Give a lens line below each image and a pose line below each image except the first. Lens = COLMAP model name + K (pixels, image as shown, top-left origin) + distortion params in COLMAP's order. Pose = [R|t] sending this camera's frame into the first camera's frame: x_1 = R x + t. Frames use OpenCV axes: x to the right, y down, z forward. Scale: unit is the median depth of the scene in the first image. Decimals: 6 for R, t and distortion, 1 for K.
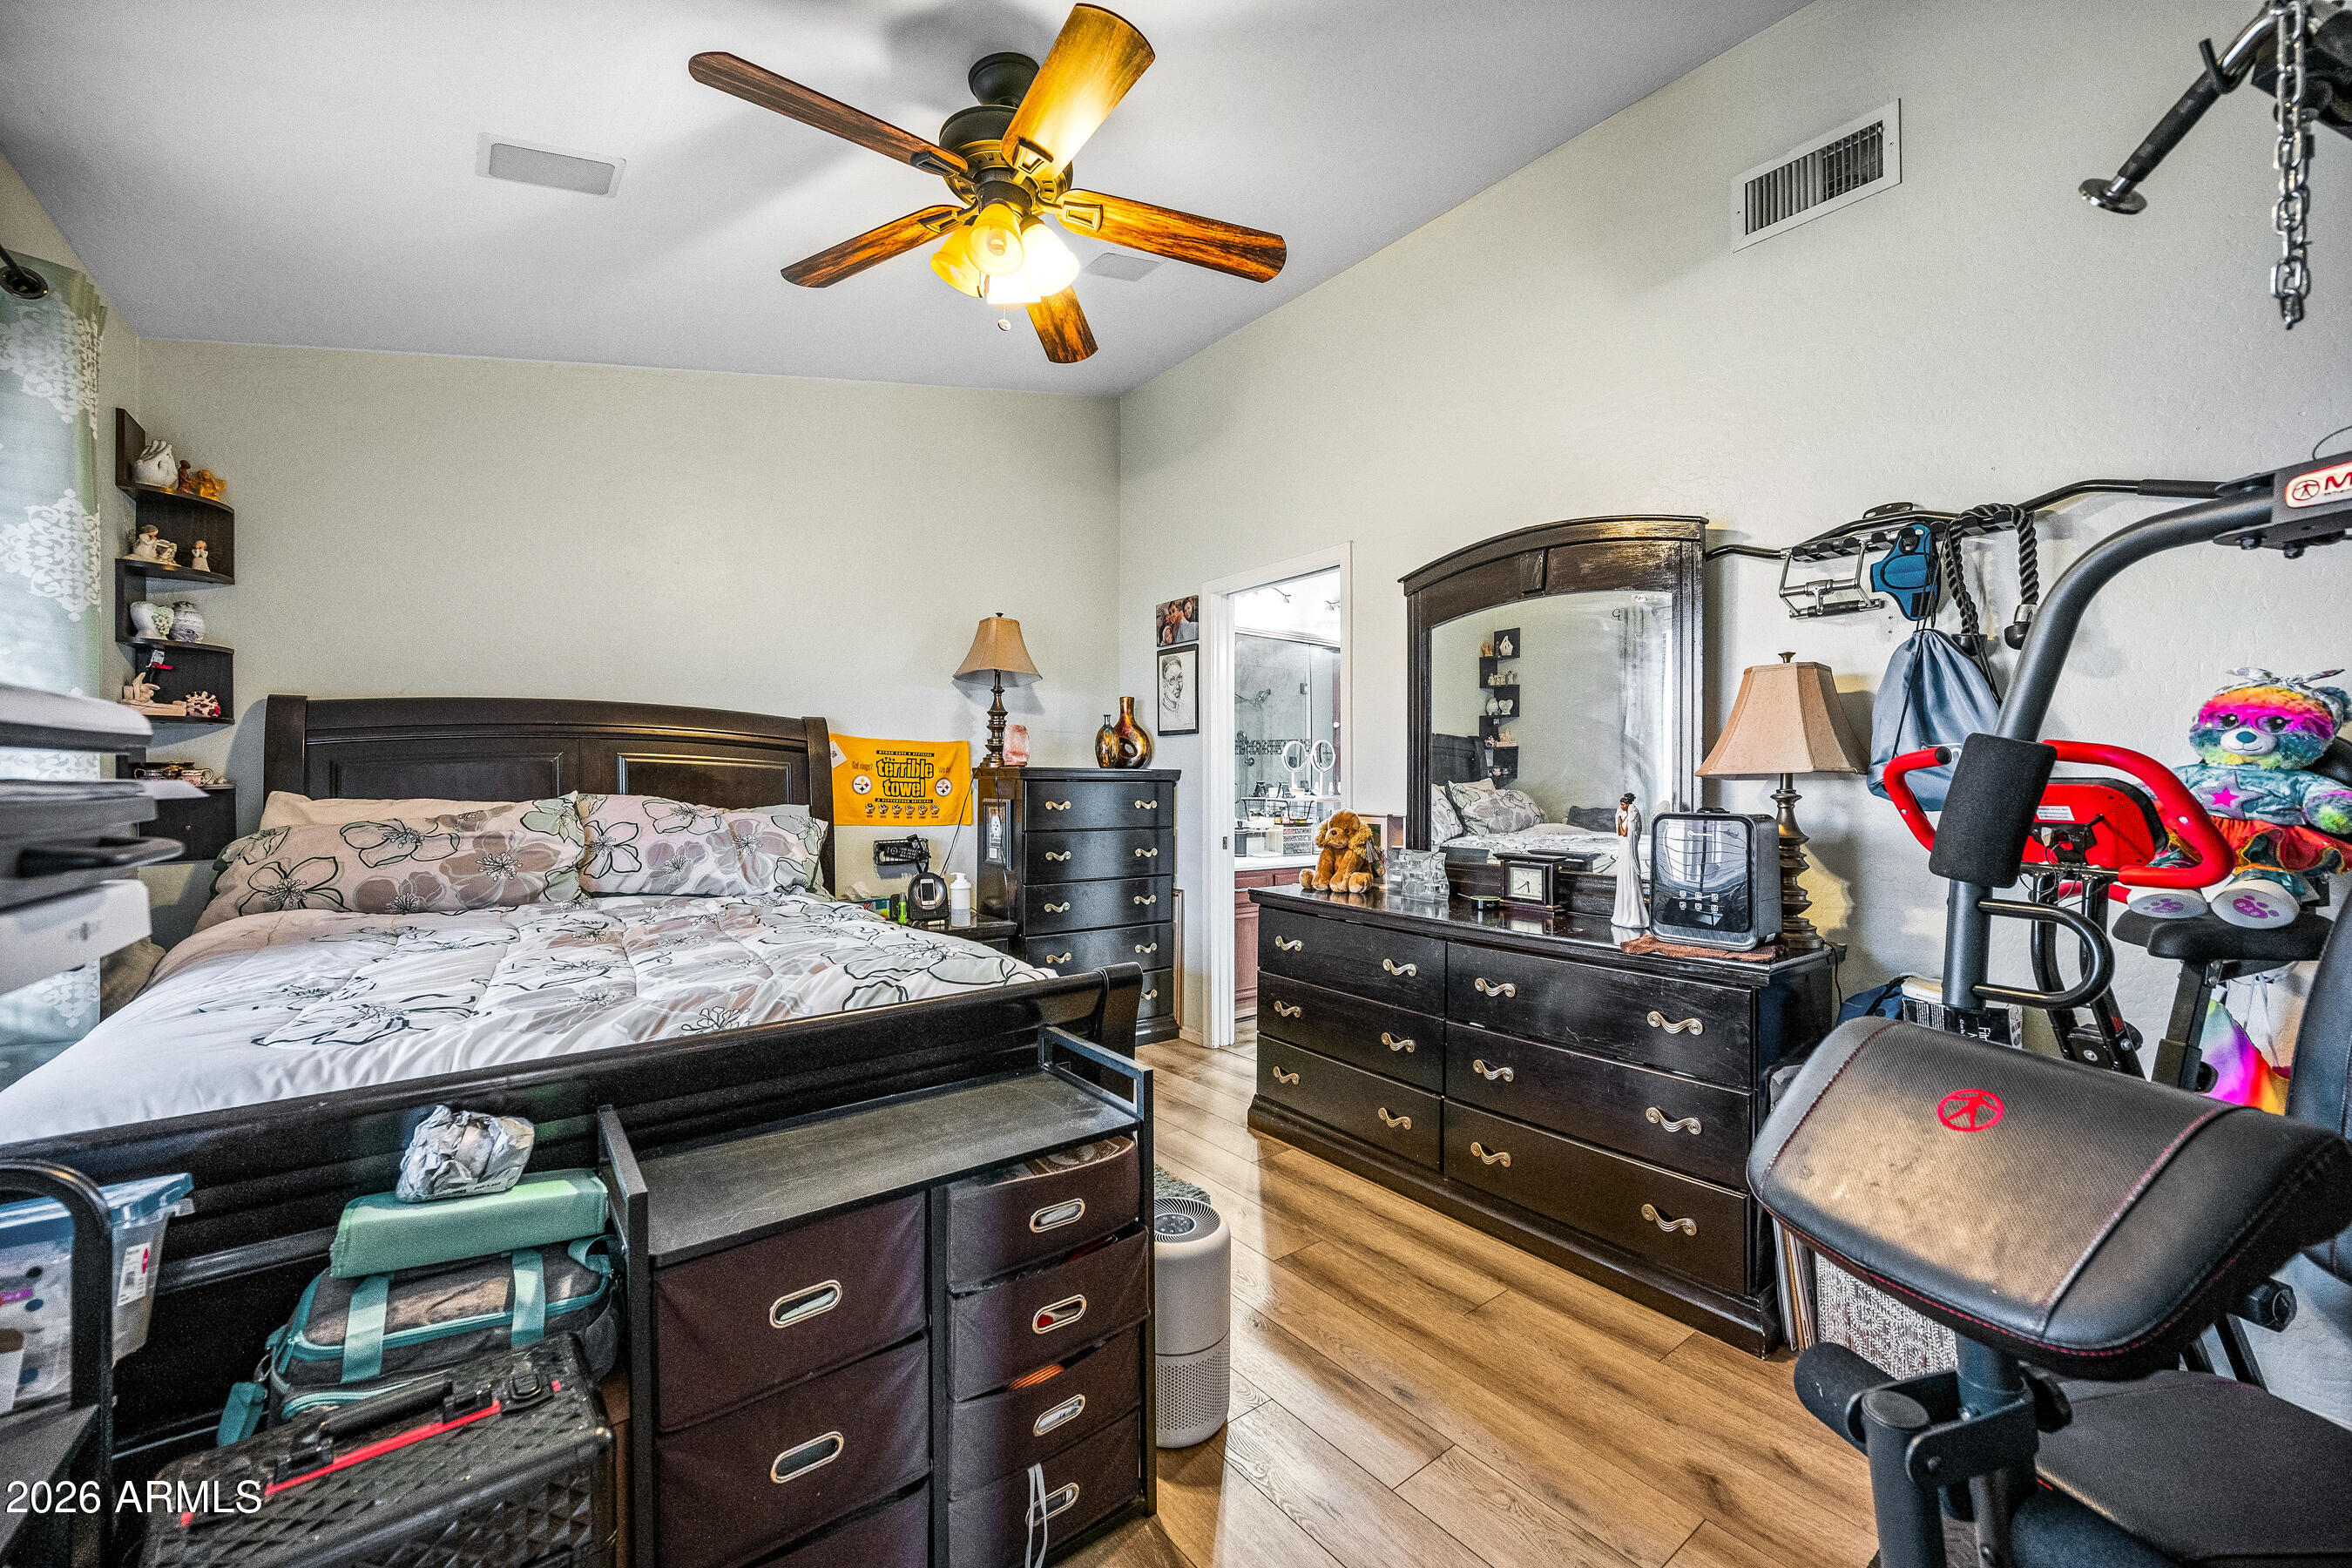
lens RADIAL K [[933.1, 0, 1164.3], [0, 933.1, 784.7], [0, 0, 1]] dist [-0.001513, -0.000358]
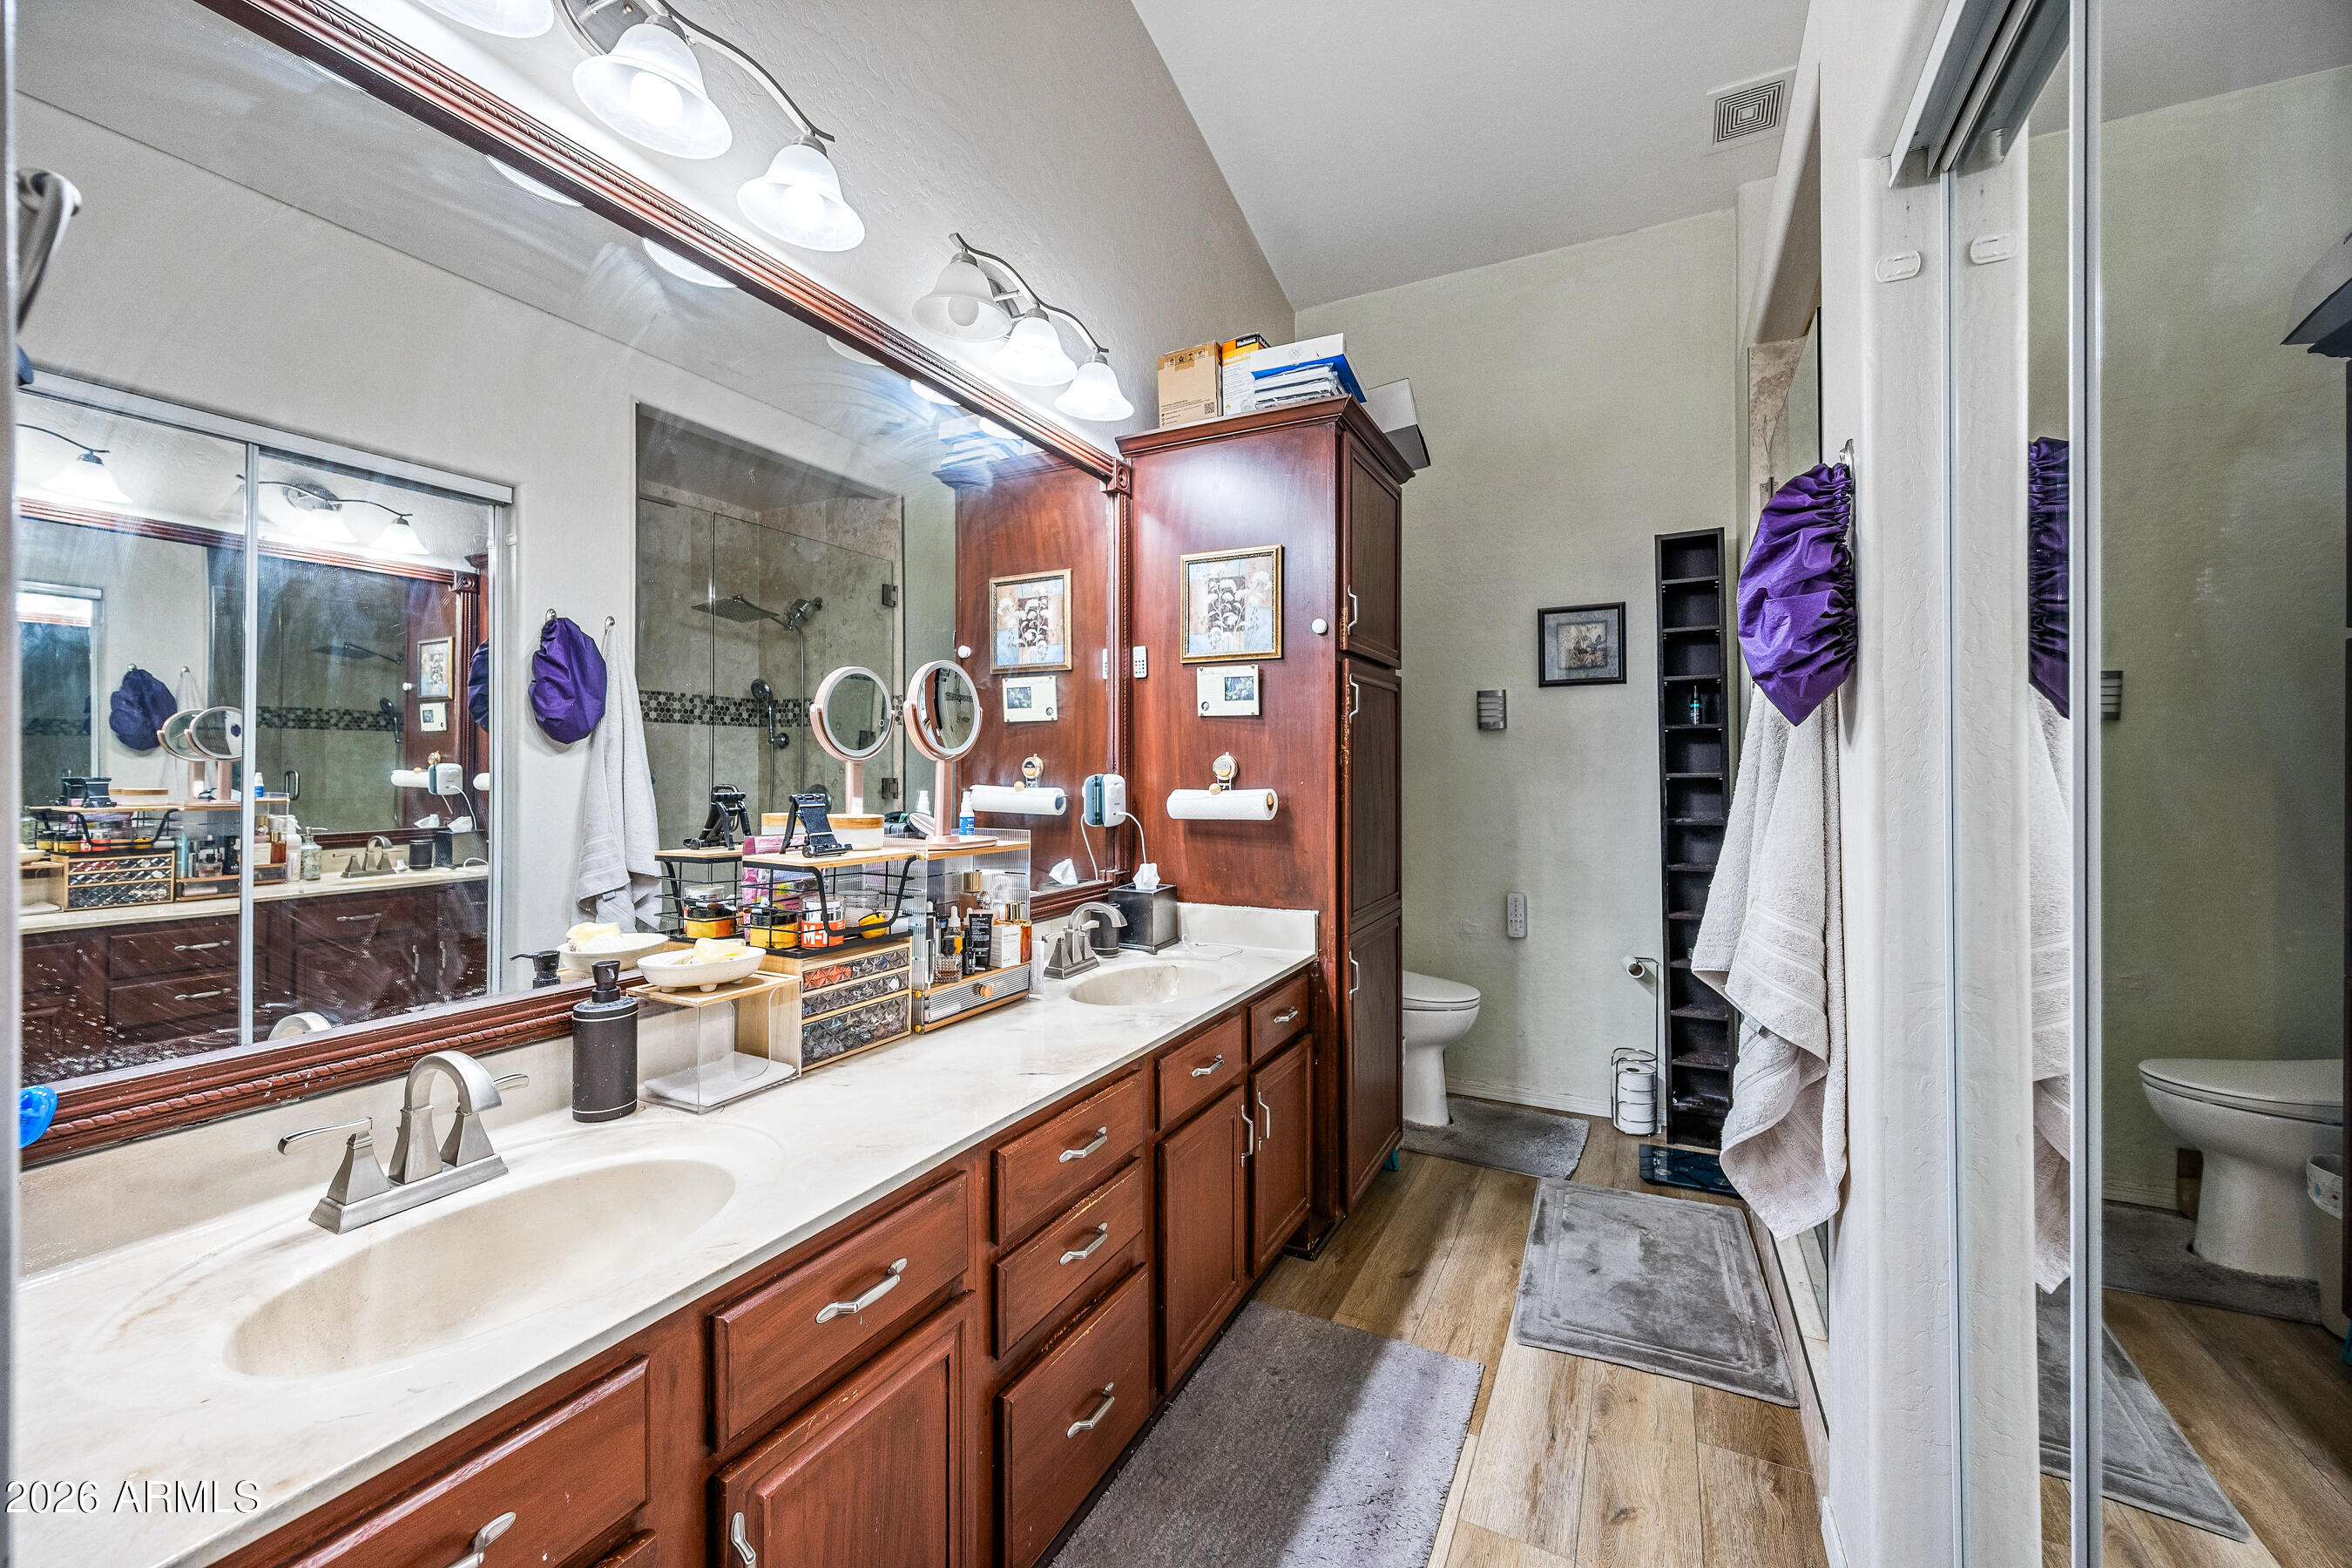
lens RADIAL K [[933.1, 0, 1176.3], [0, 933.1, 772.9], [0, 0, 1]] dist [-0.001513, -0.000358]
pose [[0.903962, -0.000792, 0.427612, 0.105505], [0.001748, 0.999997, -0.001844, -0.008731], [-0.427609, 0.002414, 0.903961, 0.680866]]
